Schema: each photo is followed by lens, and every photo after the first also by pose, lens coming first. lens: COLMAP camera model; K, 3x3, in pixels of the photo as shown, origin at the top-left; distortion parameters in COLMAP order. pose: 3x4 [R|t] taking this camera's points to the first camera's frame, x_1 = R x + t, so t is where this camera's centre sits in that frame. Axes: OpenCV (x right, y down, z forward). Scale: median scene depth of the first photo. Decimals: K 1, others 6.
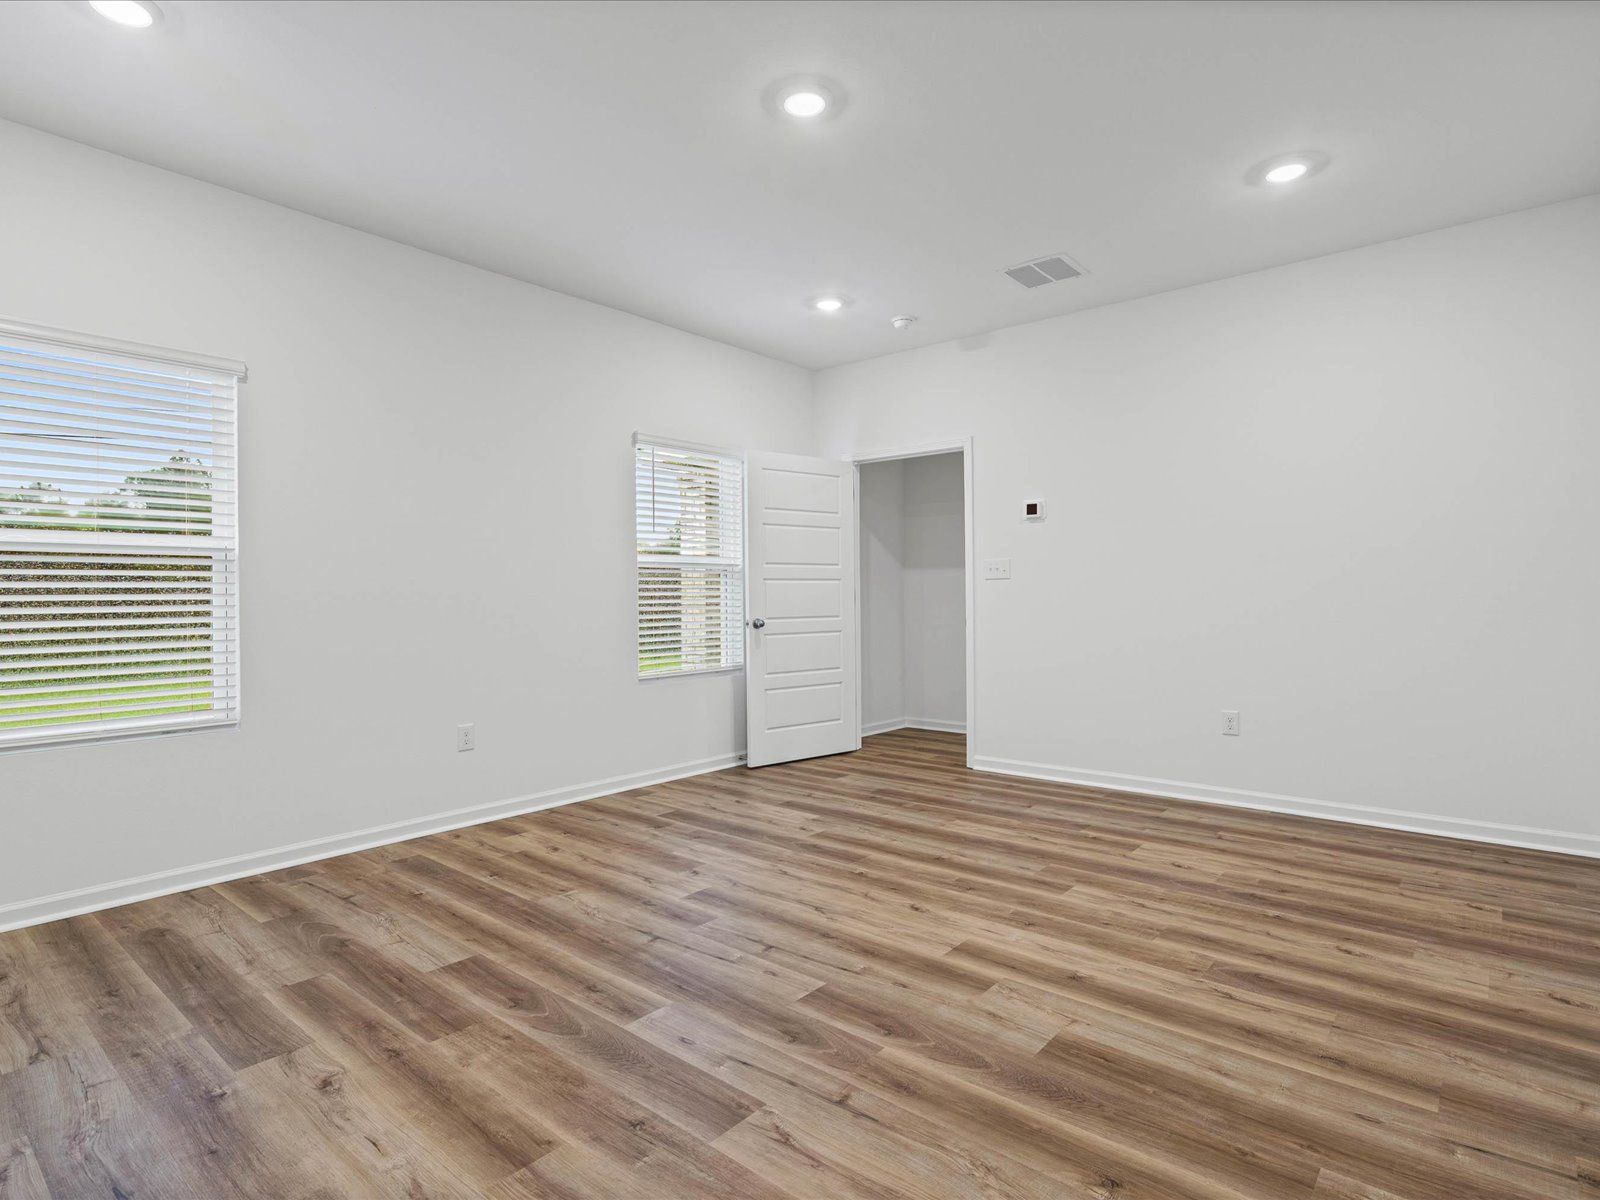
lens RADIAL K [[838.5, 0, 798.2], [0, 838.5, 594.6], [0, 0, 1]] dist [-0.003682, 0.000711]
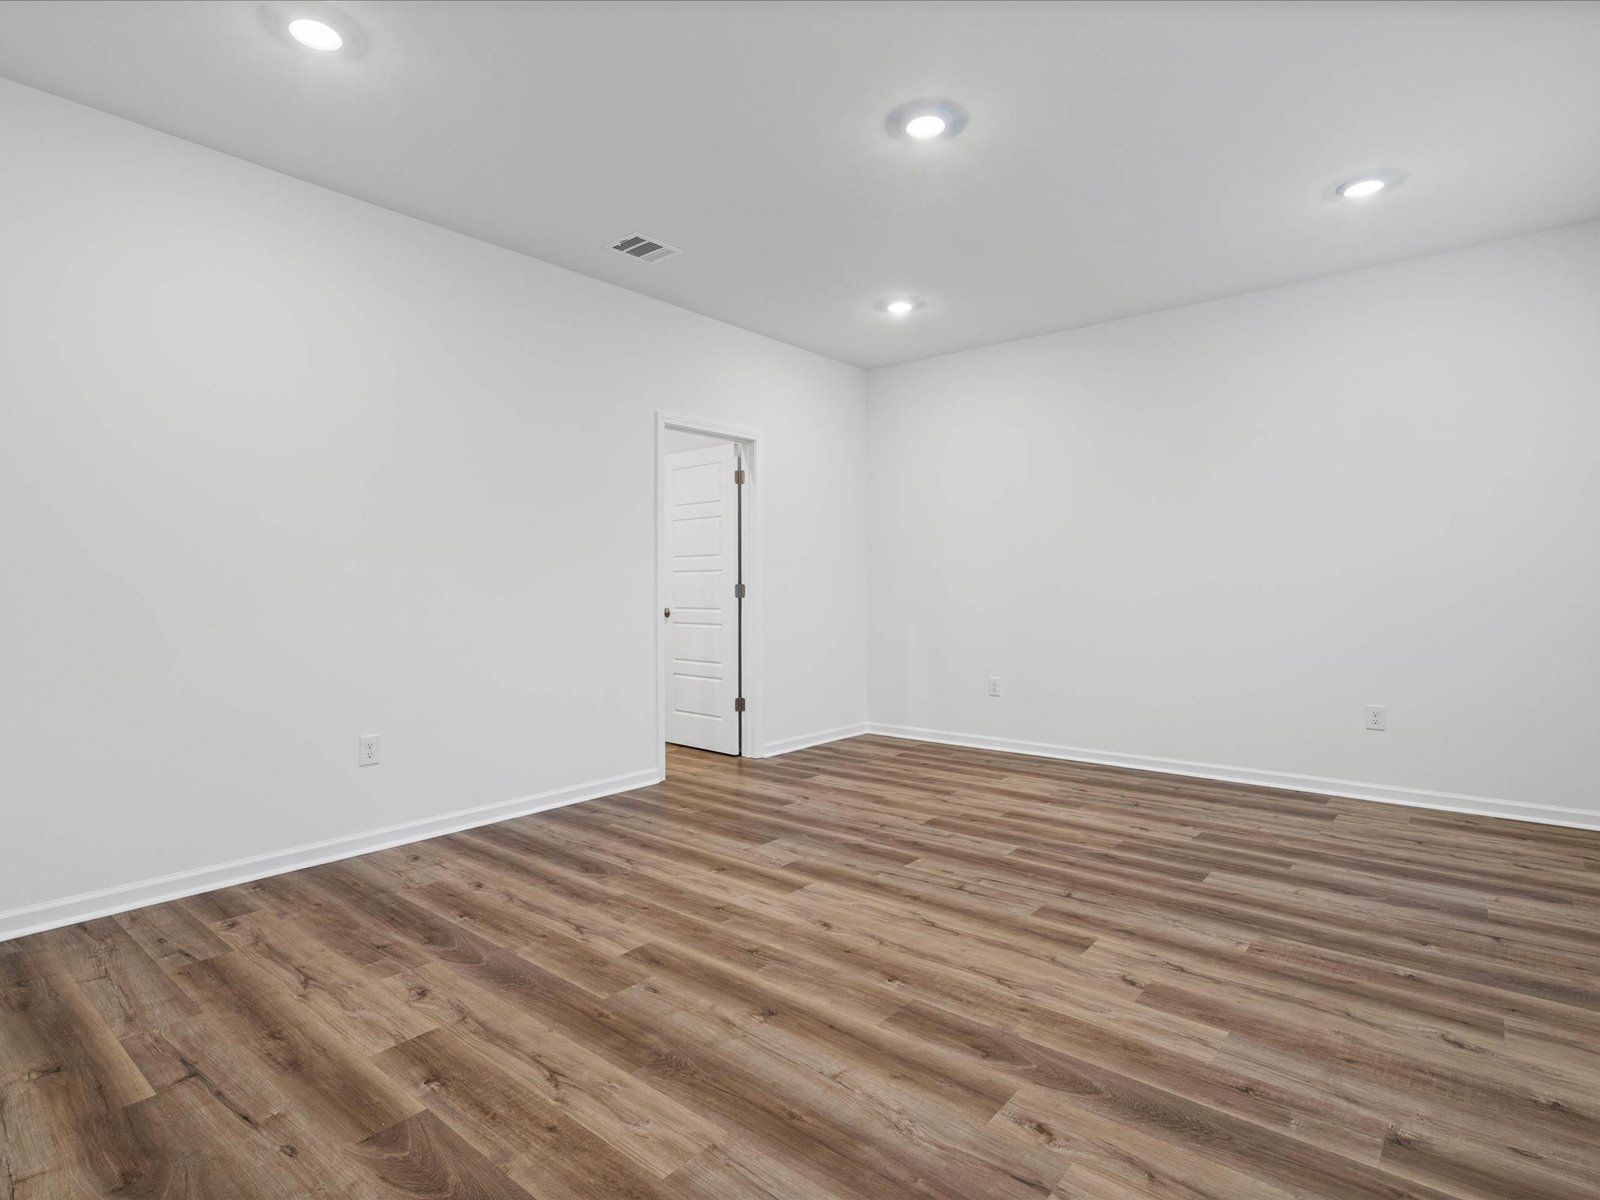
lens RADIAL K [[830.2, 0, 792.2], [0, 830.2, 600.4], [0, 0, 1]] dist [-0.002125, 0.000973]
pose [[-0.999910, 0.011152, -0.007454, 0.194290], [0.011038, 0.999824, 0.015182, 0.001417], [0.007622, 0.015098, -0.999857, 2.057218]]
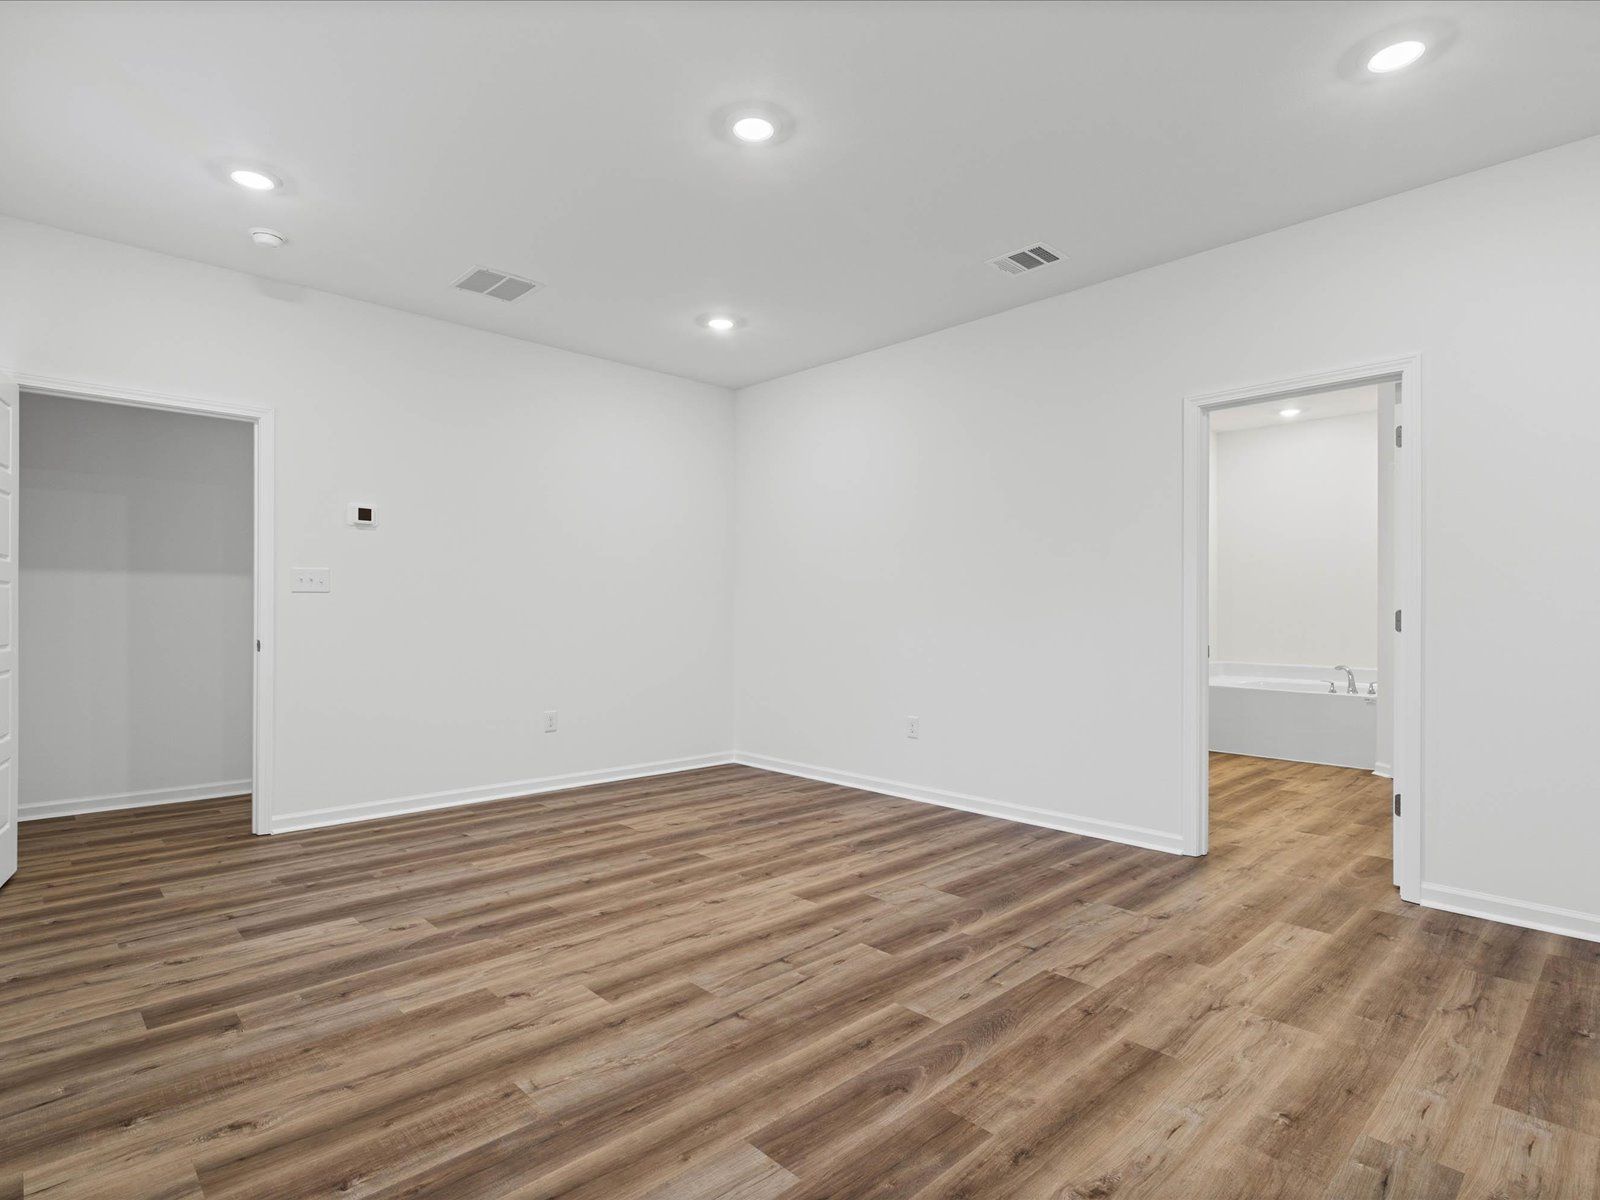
lens RADIAL K [[838.5, 0, 798.2], [0, 838.5, 594.6], [0, 0, 1]] dist [-0.003682, 0.000711]
pose [[0.104334, 0.029829, 0.994095, -1.000391], [-0.005928, 0.999551, -0.029371, 0.012081], [-0.994525, -0.002829, 0.104464, 0.841797]]
